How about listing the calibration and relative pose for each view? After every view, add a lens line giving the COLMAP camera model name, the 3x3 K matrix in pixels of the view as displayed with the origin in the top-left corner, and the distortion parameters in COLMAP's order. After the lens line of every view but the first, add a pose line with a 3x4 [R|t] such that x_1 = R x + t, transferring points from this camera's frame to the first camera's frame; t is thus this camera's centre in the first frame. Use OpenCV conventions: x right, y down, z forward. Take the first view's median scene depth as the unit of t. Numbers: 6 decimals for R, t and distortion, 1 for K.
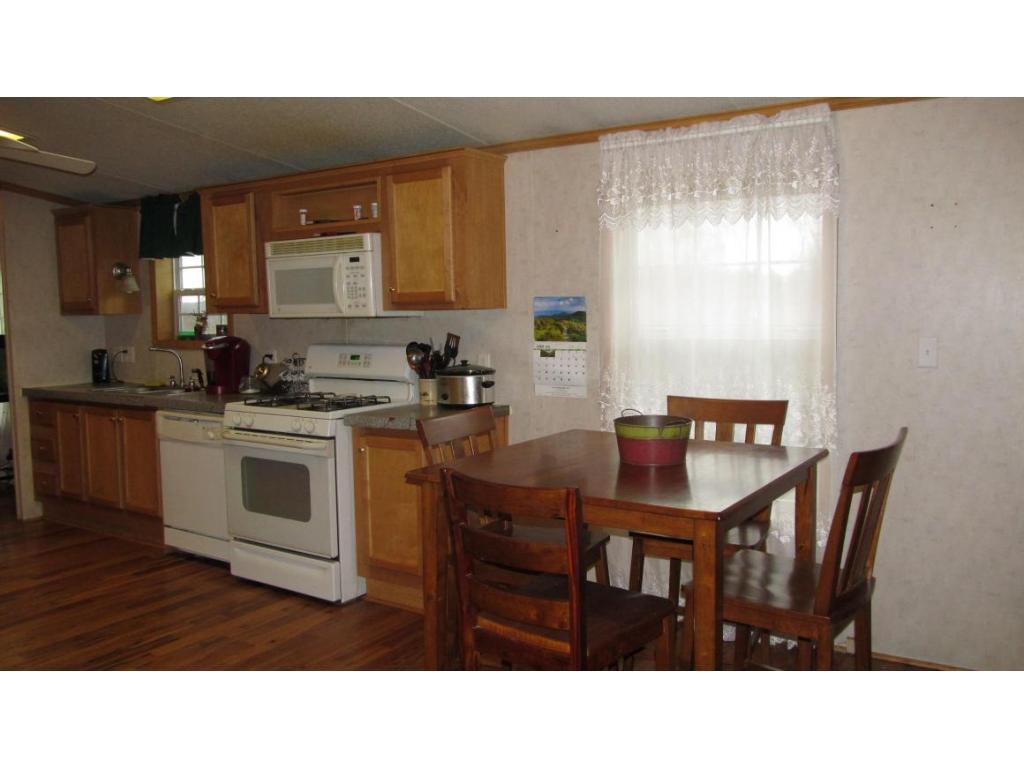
lens RADIAL K [[839.2, 0, 515.9], [0, 839.2, 388.7], [0, 0, 1]] dist [-0.059348, 0.025174]
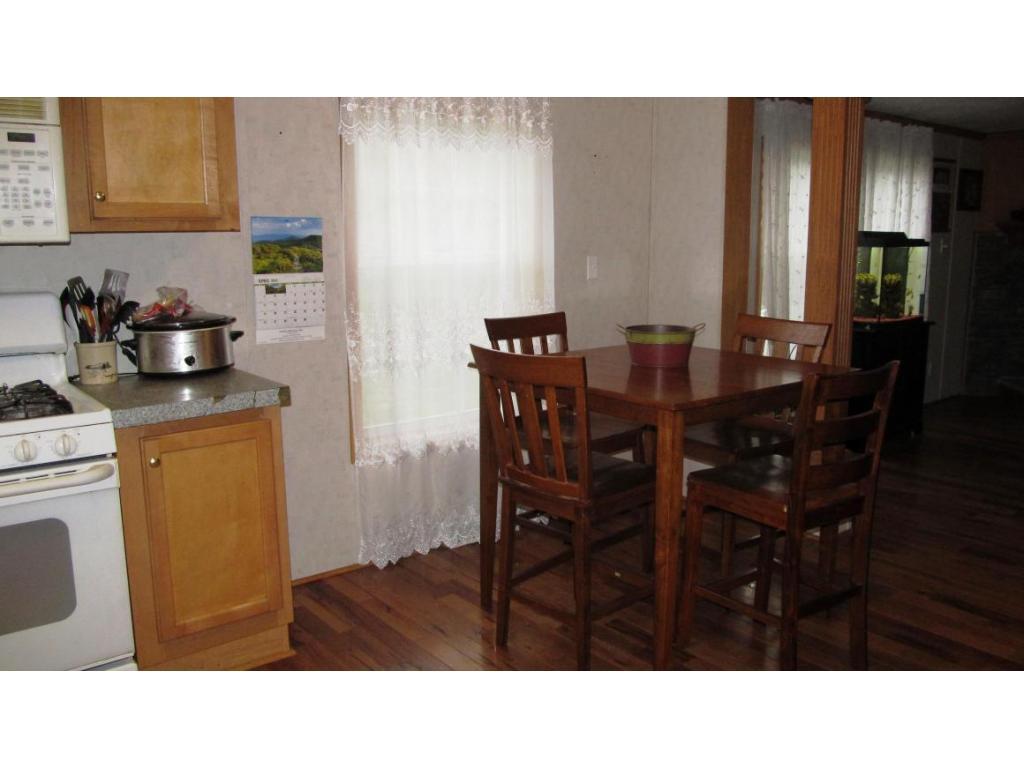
lens RADIAL K [[839.2, 0, 515.8], [0, 839.2, 386.3], [0, 0, 1]] dist [-0.059348, 0.025174]
pose [[0.302218, -0.156350, 0.940329, -0.640987], [0.090811, 0.986693, 0.134873, -0.036911], [-0.948903, 0.044631, 0.312395, 0.541386]]
